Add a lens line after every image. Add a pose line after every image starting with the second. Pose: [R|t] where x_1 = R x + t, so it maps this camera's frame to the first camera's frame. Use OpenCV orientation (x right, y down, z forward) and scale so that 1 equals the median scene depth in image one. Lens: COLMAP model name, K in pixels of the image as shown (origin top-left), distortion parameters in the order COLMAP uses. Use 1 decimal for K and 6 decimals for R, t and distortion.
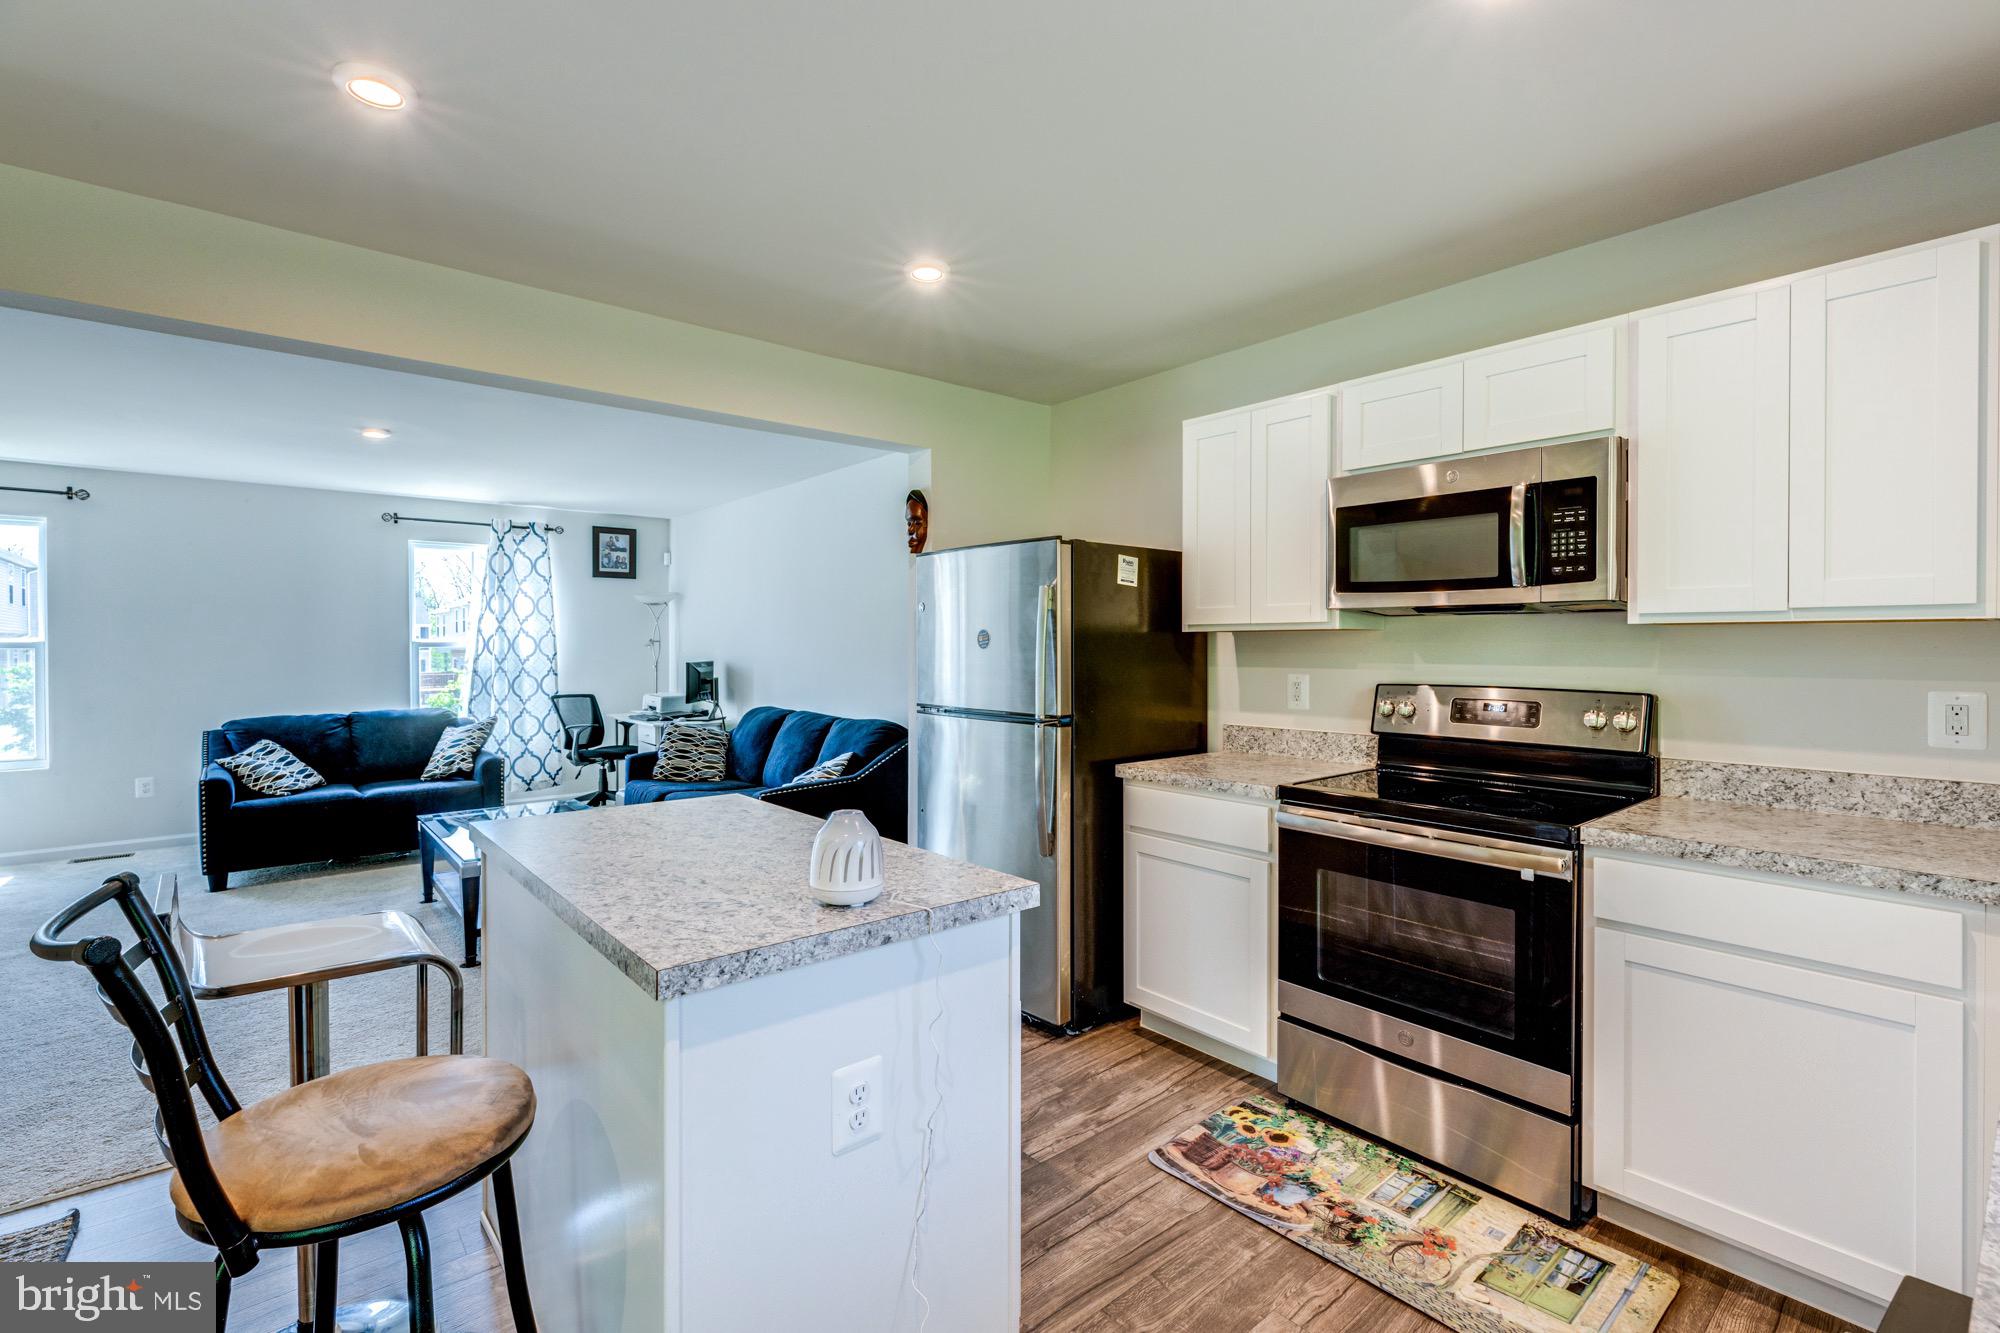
lens RADIAL K [[889.7, 0, 1014.3], [0, 889.7, 656.8], [0, 0, 1]] dist [0.000409, 0.000537]
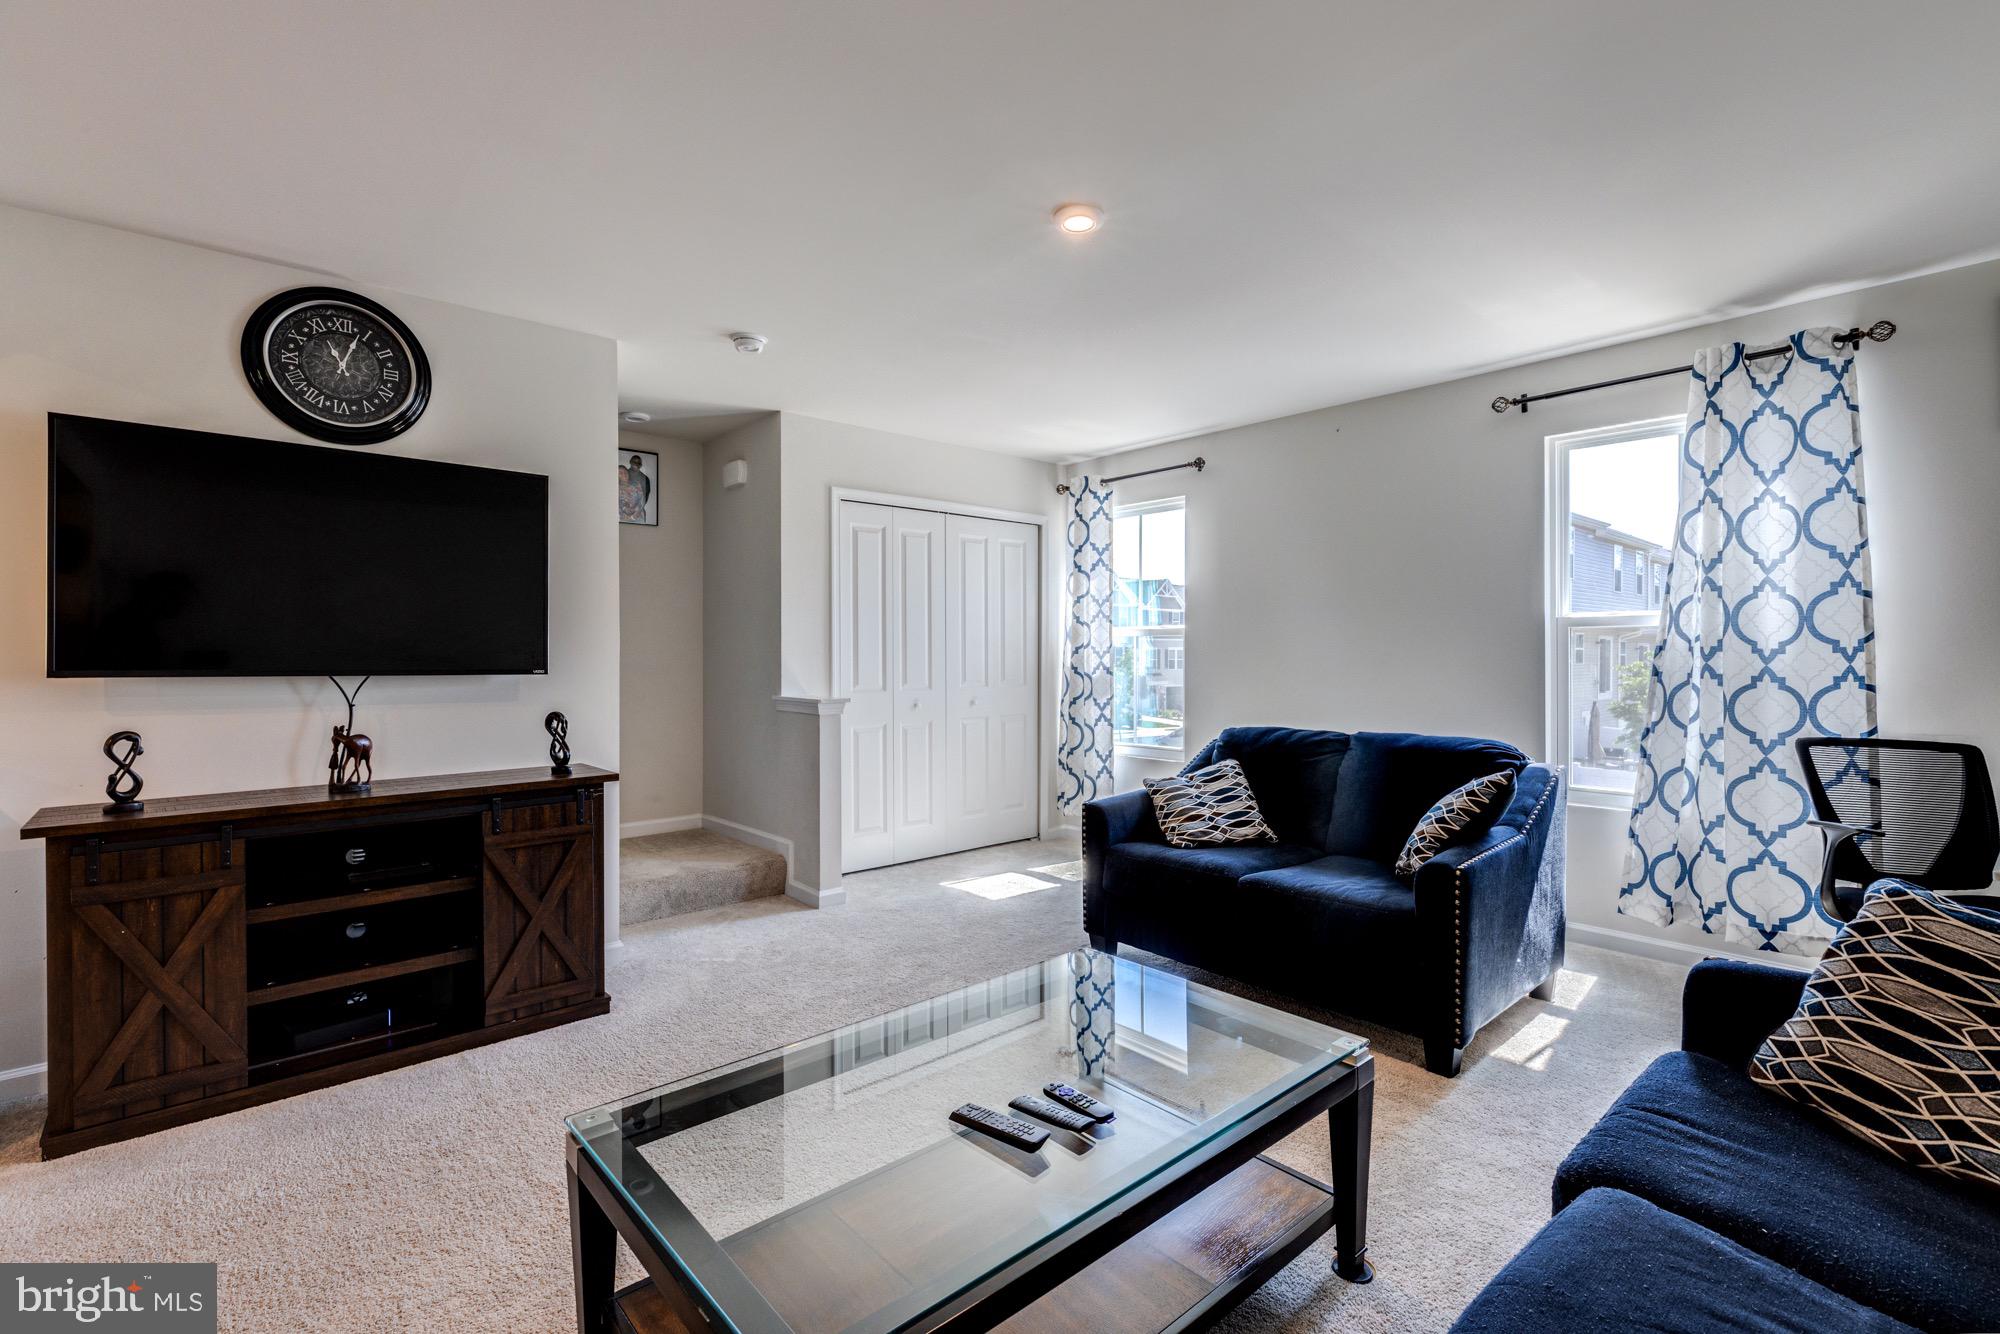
lens RADIAL K [[899.0, 0, 1012.4], [0, 899.0, 657.8], [0, 0, 1]] dist [0.003569, 0.001514]
pose [[0.017754, 0.007814, -0.999812, -0.320731], [-0.012046, 0.999899, 0.007601, 0.023236], [0.999770, 0.011908, 0.017846, 1.809561]]
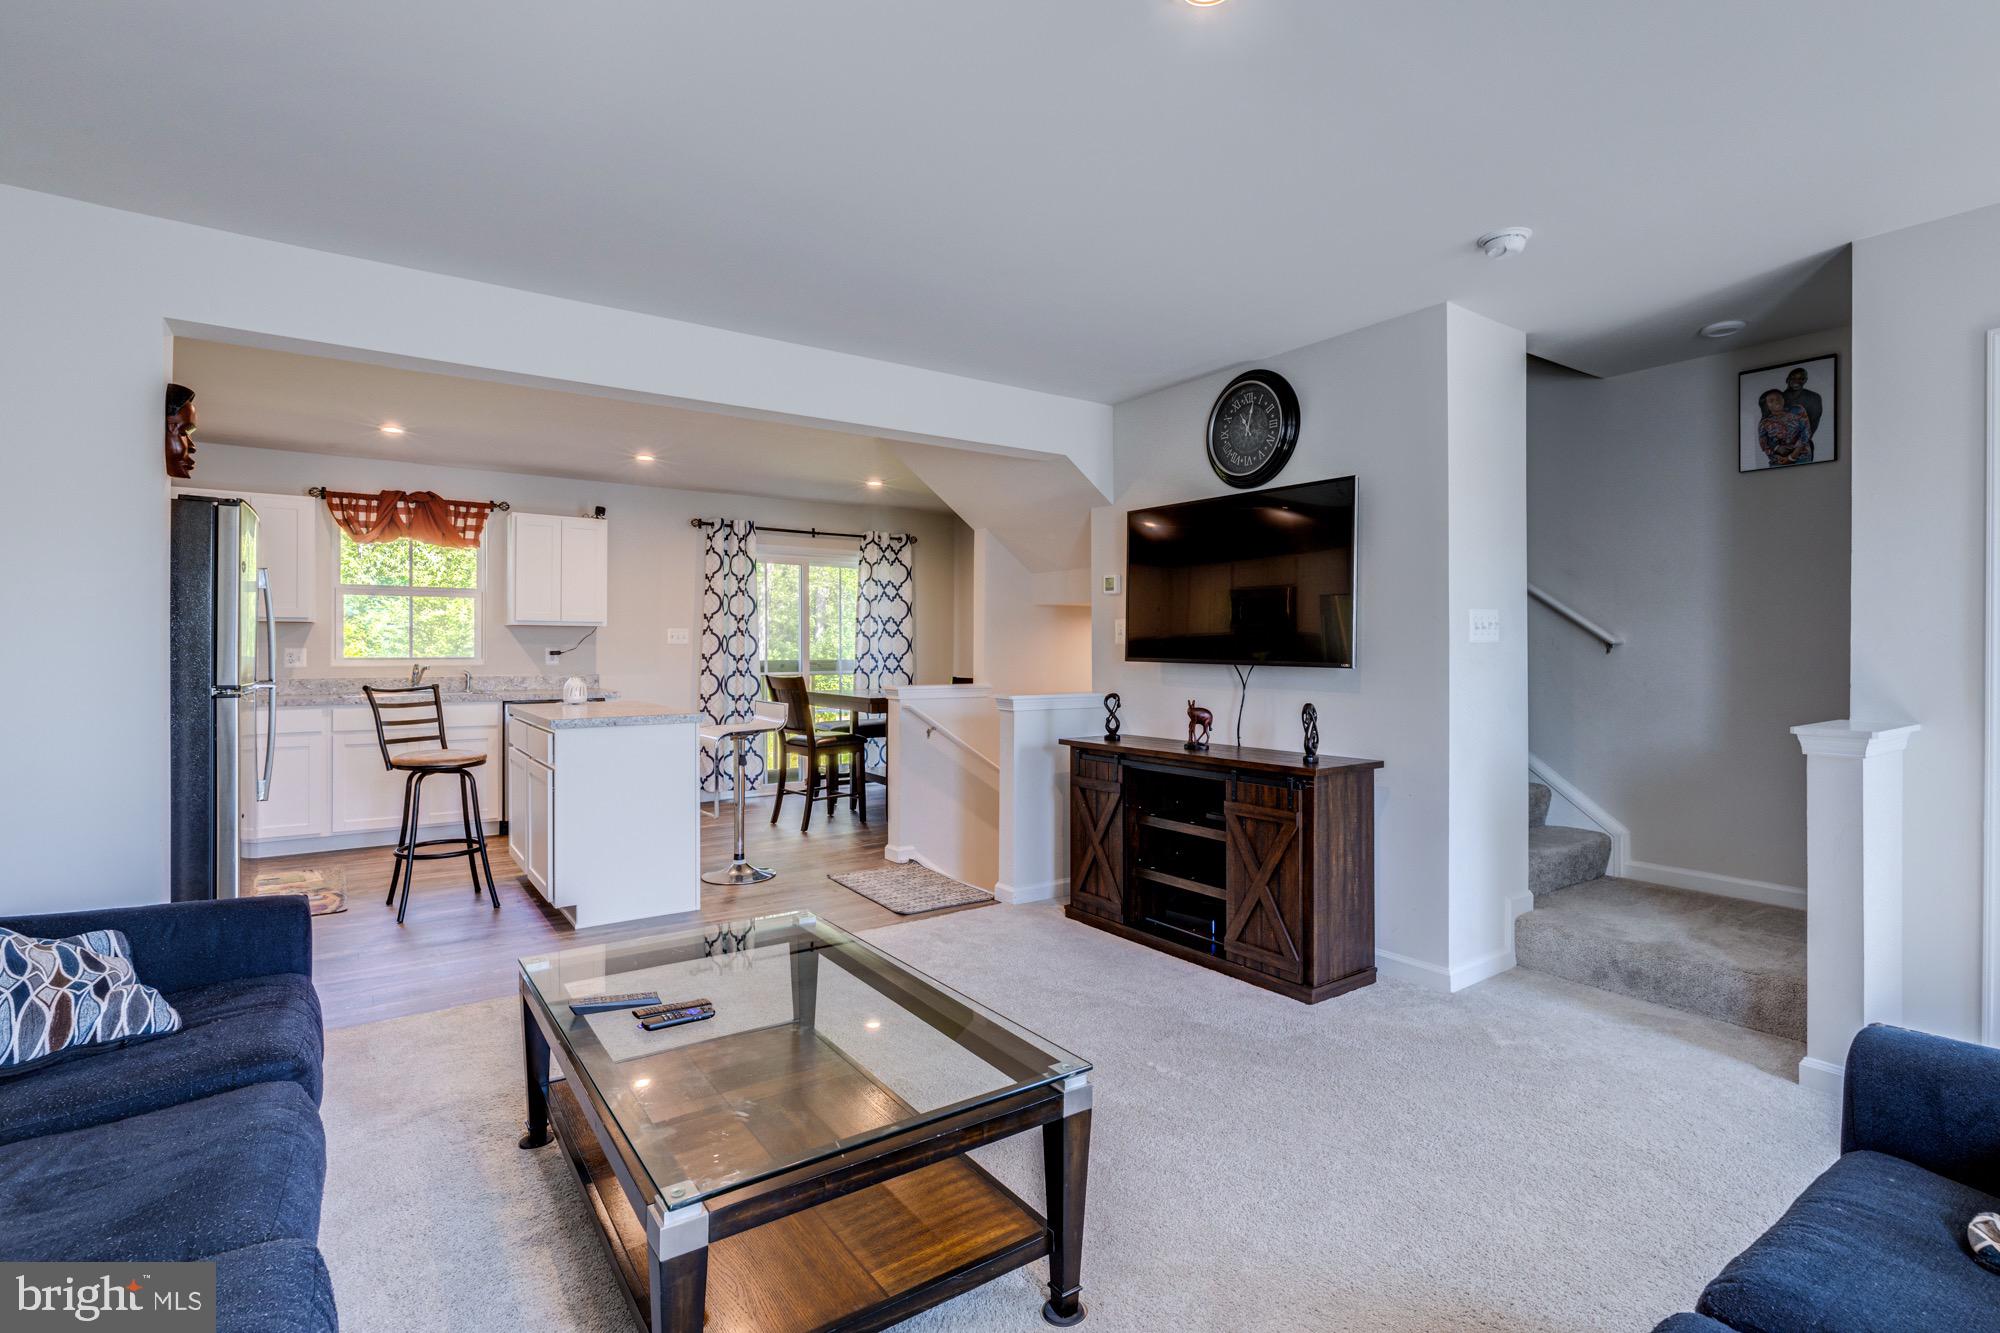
lens RADIAL K [[926.2, 0, 1008.5], [0, 926.2, 644.7], [0, 0, 1]] dist [-0.005519, -0.000456]
pose [[-0.995656, 0.001940, 0.093092, -1.306624], [0.002760, 0.999958, 0.008687, 0.016053], [-0.093072, 0.008906, -0.995620, 2.617952]]
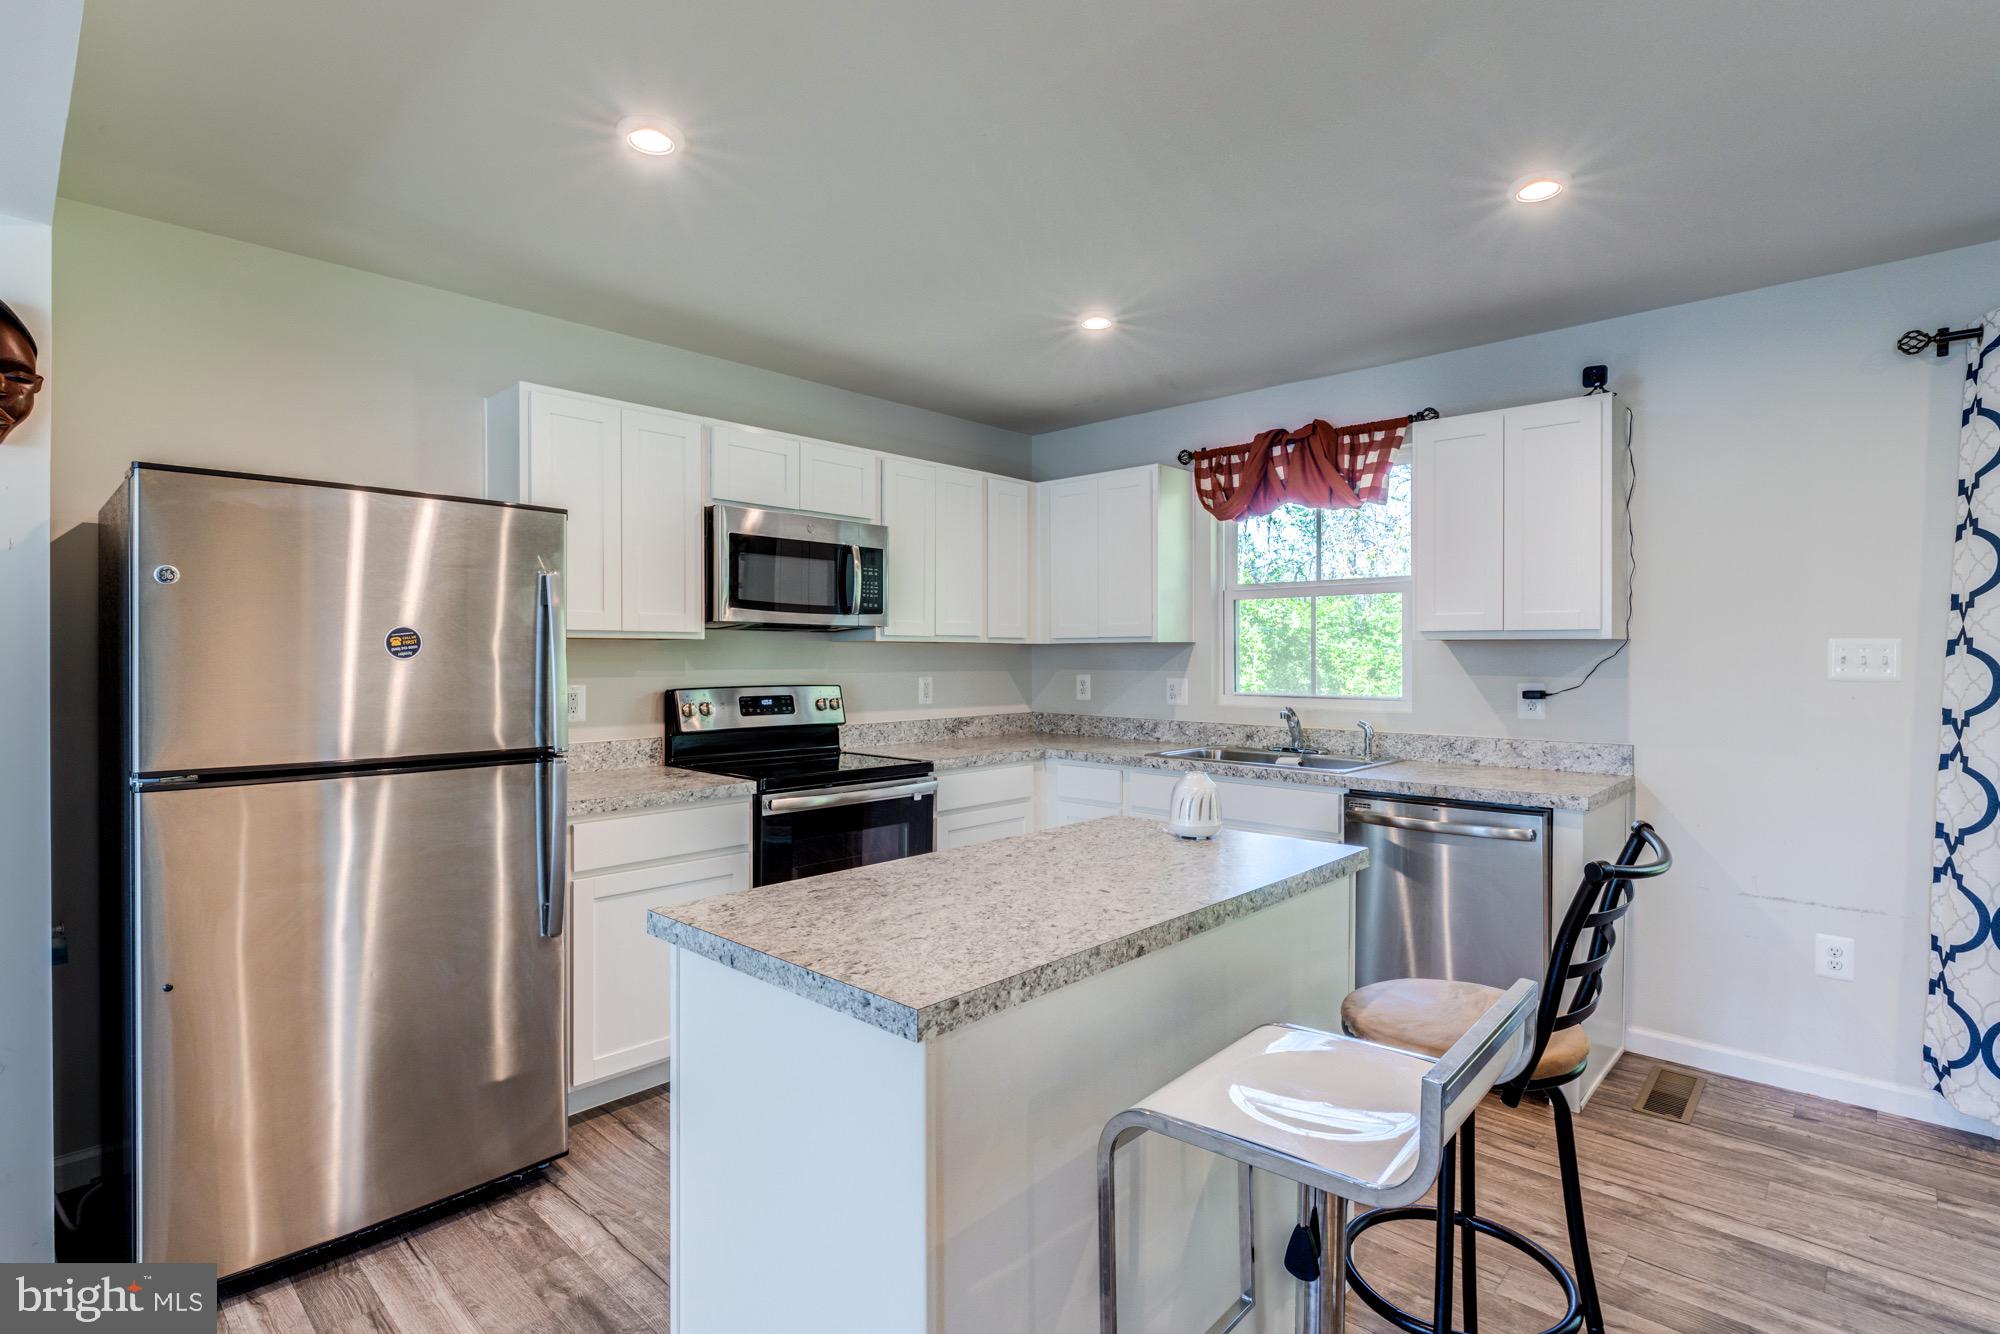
lens RADIAL K [[966.2, 0, 1007.8], [0, 966.2, 659.6], [0, 0, 1]] dist [-0.008197, 0.001030]
pose [[-0.110757, -0.003202, 0.993842, -1.005530], [0.013459, 0.999898, 0.004721, -0.007388], [-0.993756, 0.013899, -0.110703, 0.879253]]
